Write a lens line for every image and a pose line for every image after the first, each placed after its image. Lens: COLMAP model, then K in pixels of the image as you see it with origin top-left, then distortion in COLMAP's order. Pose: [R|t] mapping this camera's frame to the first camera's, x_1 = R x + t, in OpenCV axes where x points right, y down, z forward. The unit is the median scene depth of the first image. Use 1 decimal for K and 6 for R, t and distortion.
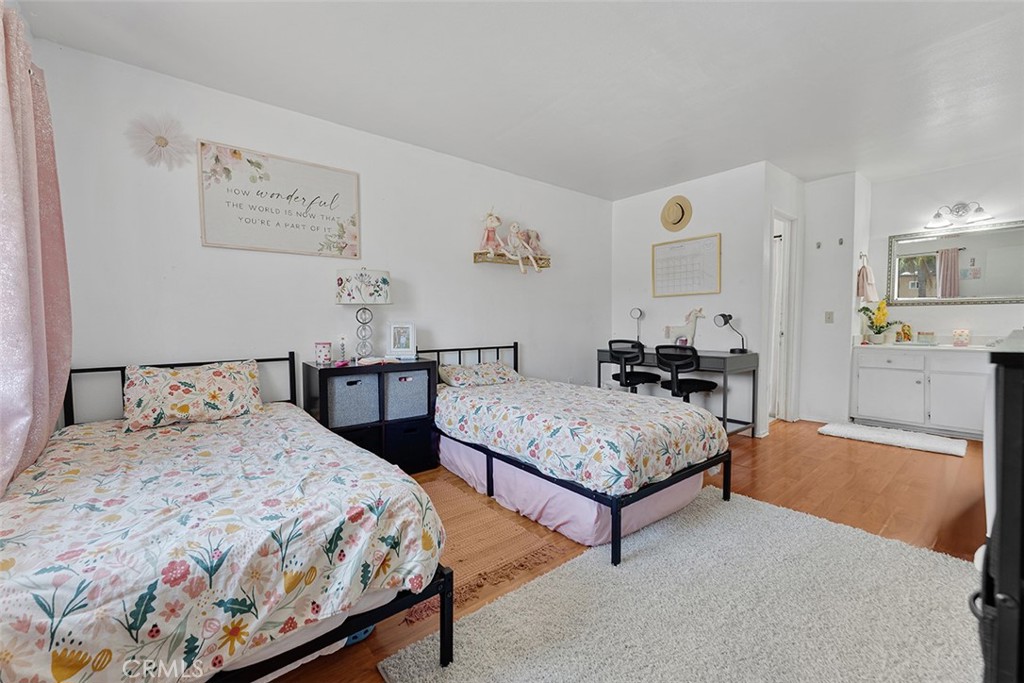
lens RADIAL K [[417.2, 0, 512.0], [0, 417.2, 341.5], [0, 0, 1]] dist [-0.001122, -0.000001]
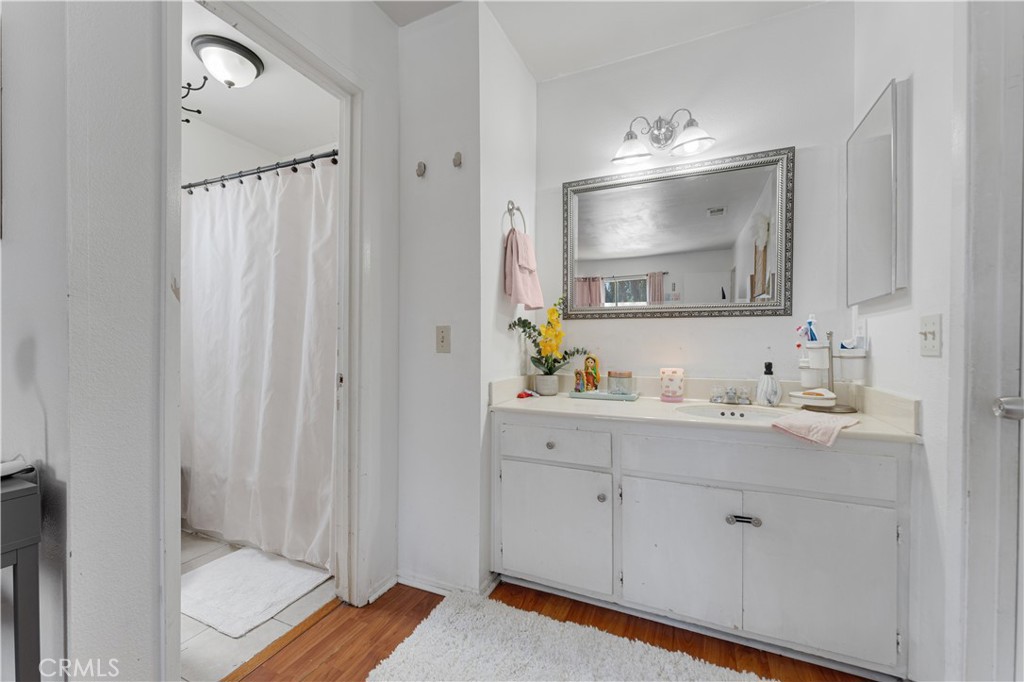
lens RADIAL K [[417.2, 0, 512.0], [0, 417.2, 341.0], [0, 0, 1]] dist [-0.001122, -0.000001]
pose [[0.891790, 0.012612, 0.452274, 0.627164], [0.011270, 0.998682, -0.050070, -0.034280], [-0.452309, 0.049749, 0.890472, 0.588845]]
